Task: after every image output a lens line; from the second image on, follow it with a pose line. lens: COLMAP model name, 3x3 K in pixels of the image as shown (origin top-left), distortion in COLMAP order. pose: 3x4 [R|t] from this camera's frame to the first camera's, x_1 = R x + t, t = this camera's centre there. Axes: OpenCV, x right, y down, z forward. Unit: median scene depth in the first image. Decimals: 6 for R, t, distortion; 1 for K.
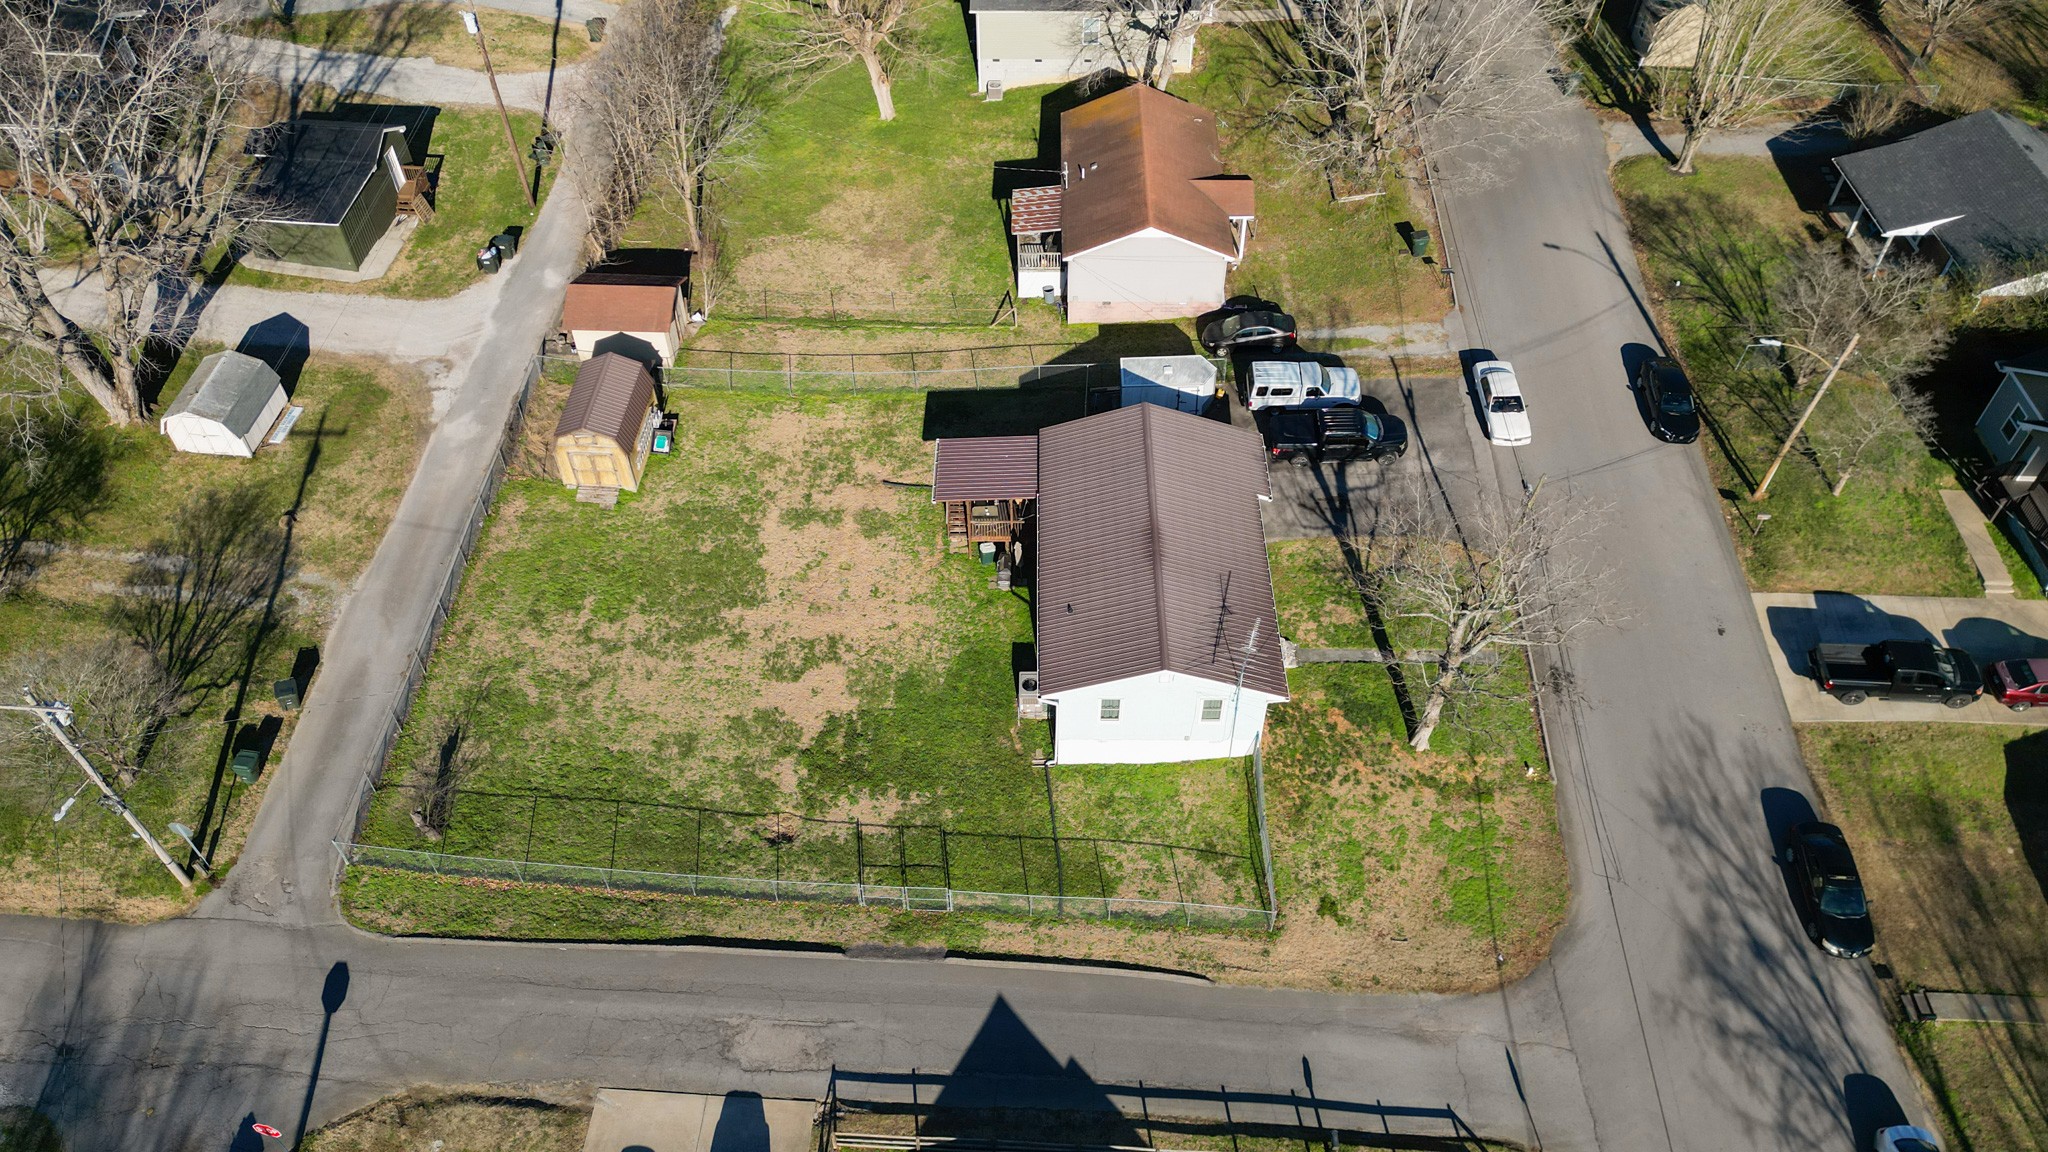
lens RADIAL K [[1423.8, 0, 1021.5], [0, 1423.8, 570.7], [0, 0, 1]] dist [0.089855, -0.103969]
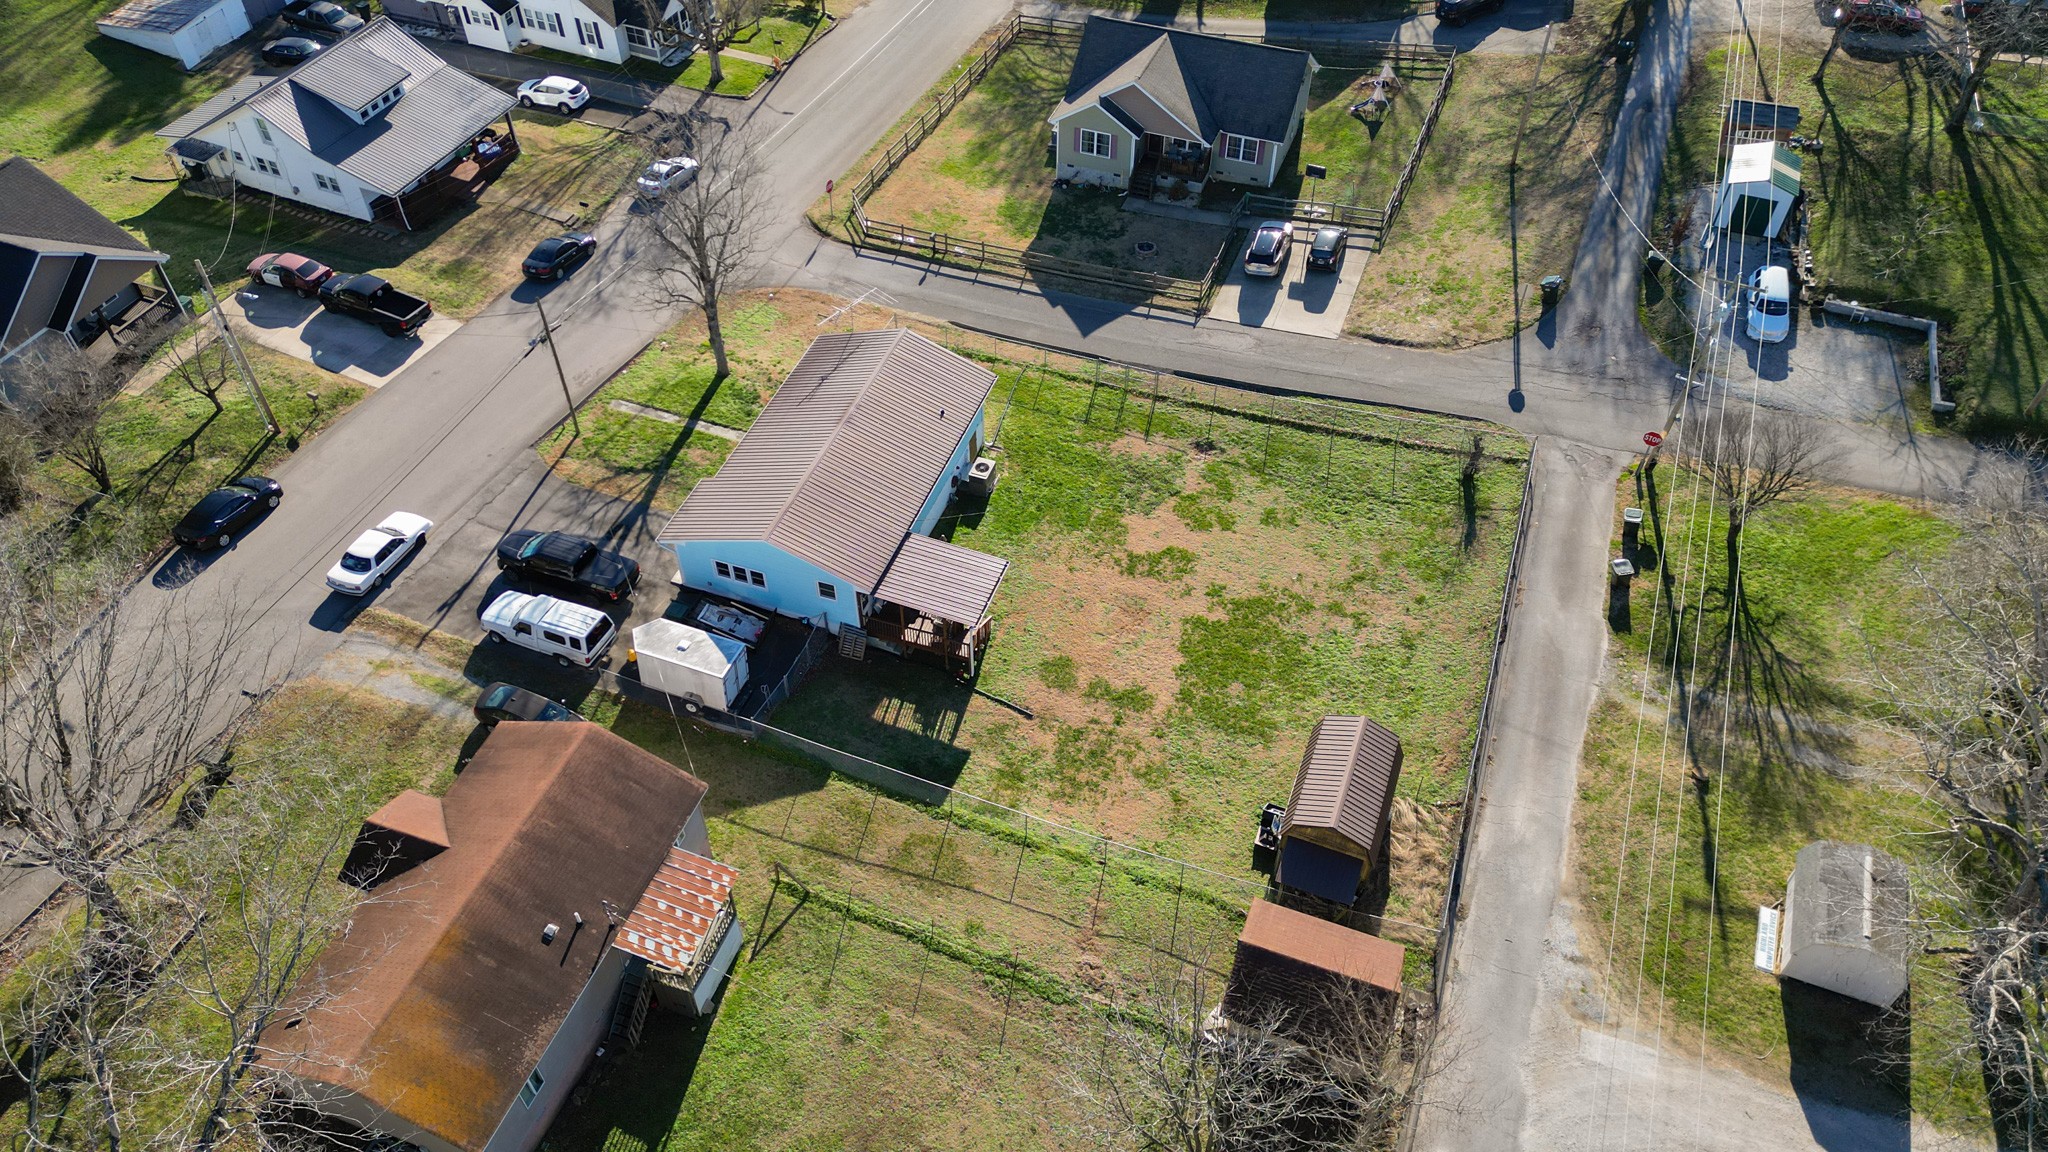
lens RADIAL K [[1423.8, 0, 1021.5], [0, 1423.8, 570.7], [0, 0, 1]] dist [0.089855, -0.103969]
pose [[-0.945455, -0.233453, 0.227190, -0.307972], [0.242436, -0.038434, 0.969406, -1.042858], [-0.217579, 0.971608, 0.092935, 0.947688]]
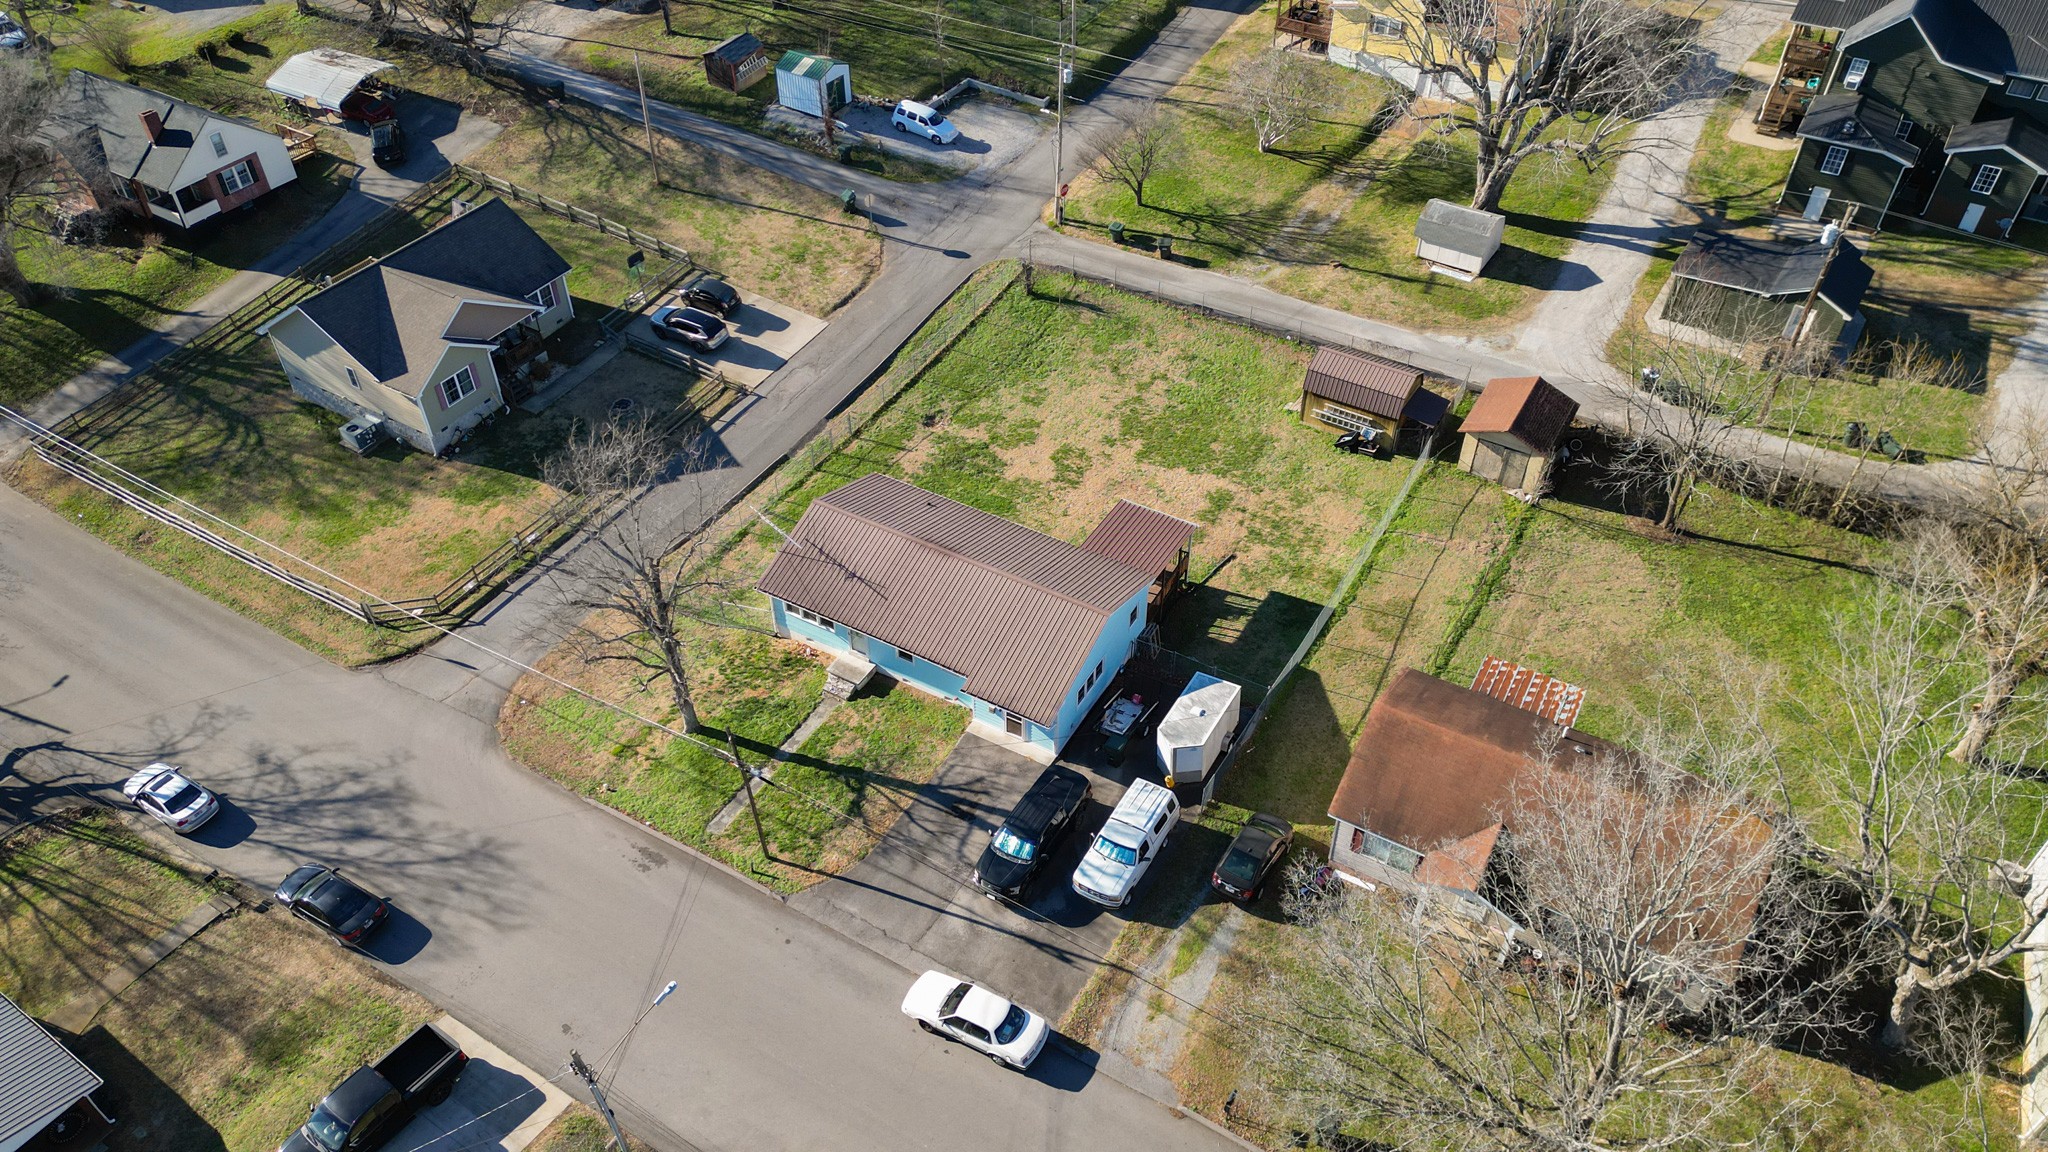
lens RADIAL K [[1418.6, 0, 1024.0], [0, 1418.6, 576.0], [0, 0, 1]] dist [0.123430, -0.224996]
pose [[-0.486655, 0.592846, -0.641639, 0.742067], [-0.638686, 0.259662, 0.724331, -0.810865], [0.596026, 0.762306, 0.252277, 0.751244]]
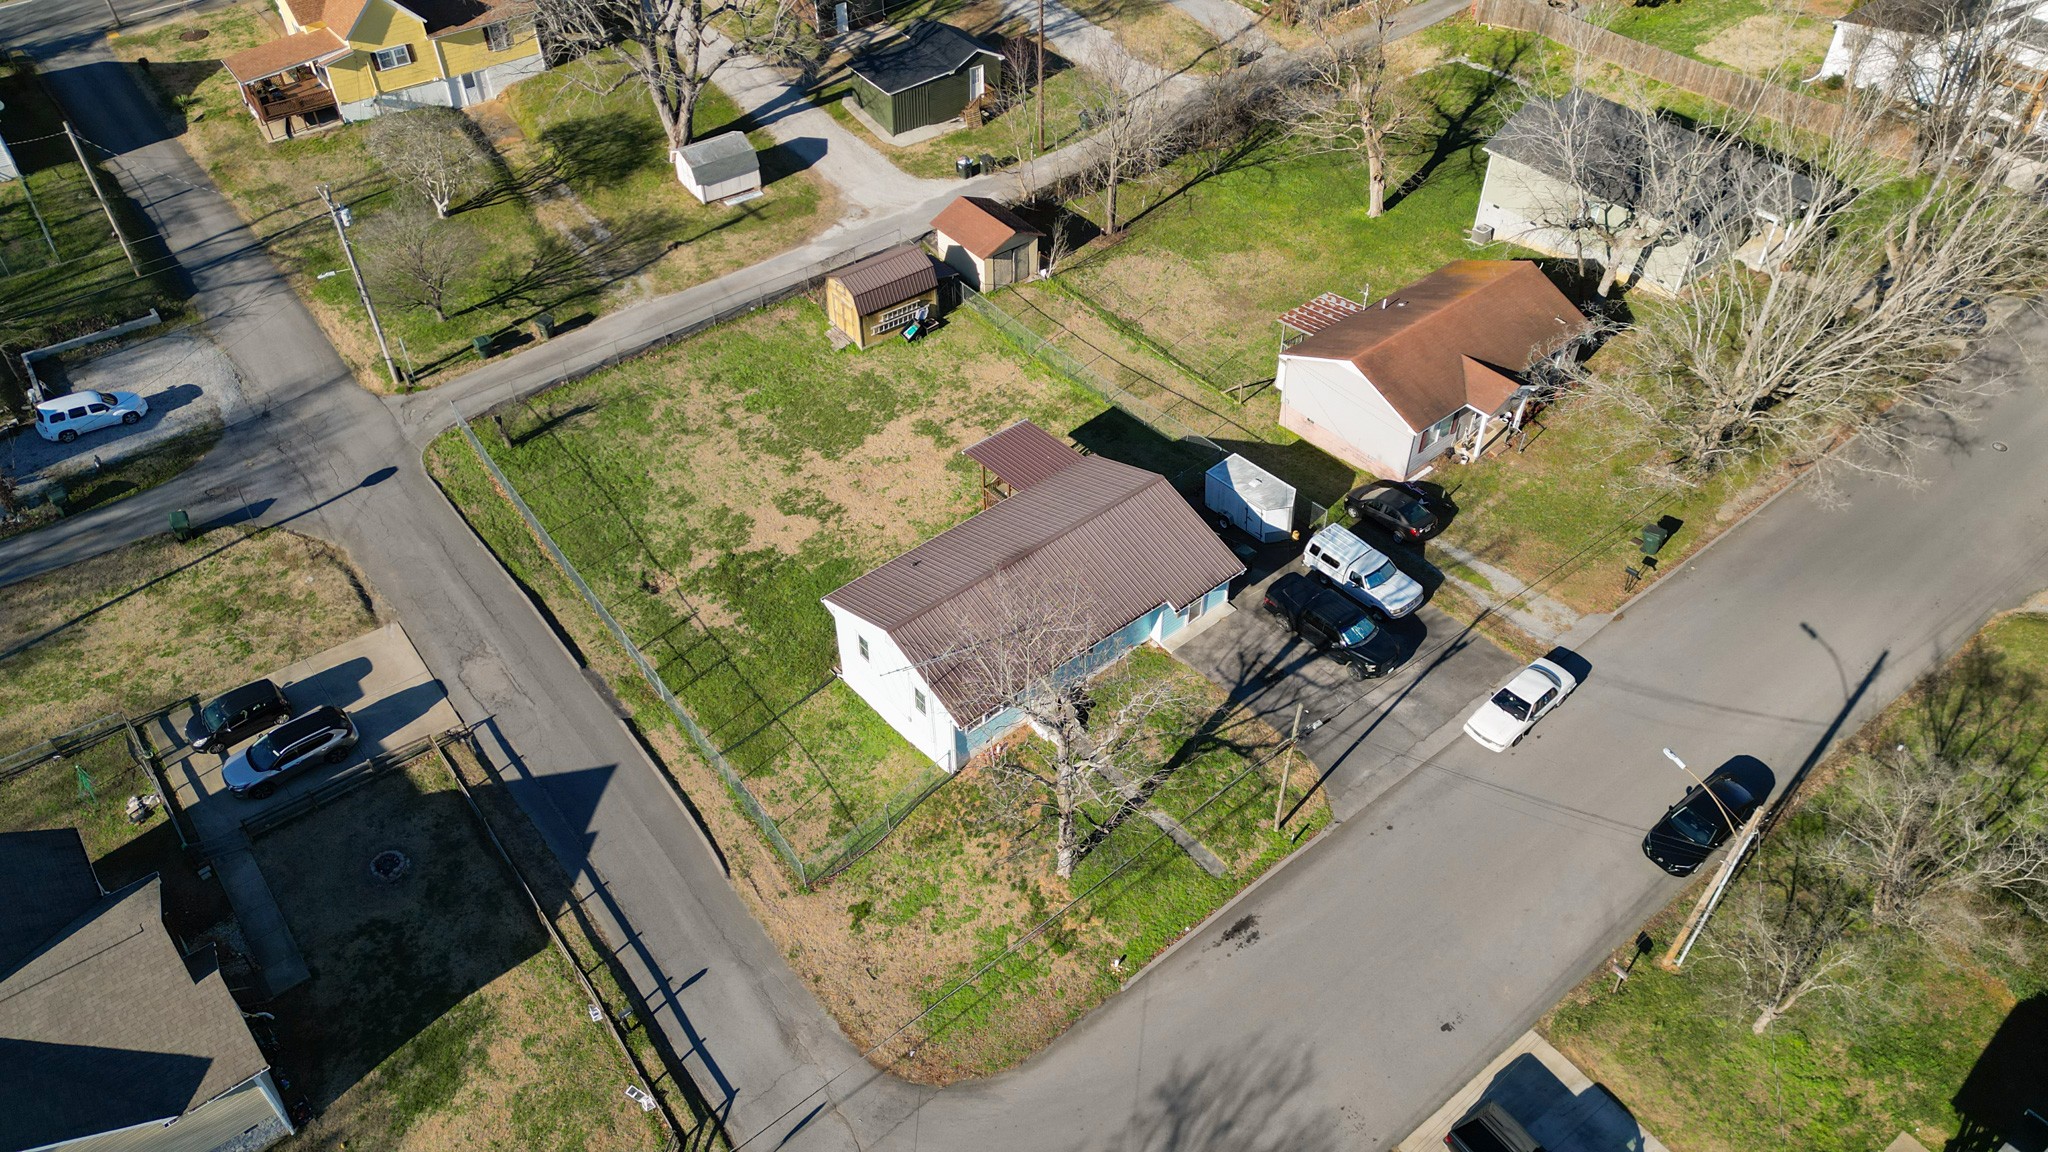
lens RADIAL K [[1423.8, 0, 1021.5], [0, 1423.8, 570.7], [0, 0, 1]] dist [0.089855, -0.103969]
pose [[0.647412, 0.518352, -0.558721, 0.653777], [-0.558784, 0.821366, 0.114536, -0.129306], [0.518284, 0.238052, 0.821409, 0.147334]]
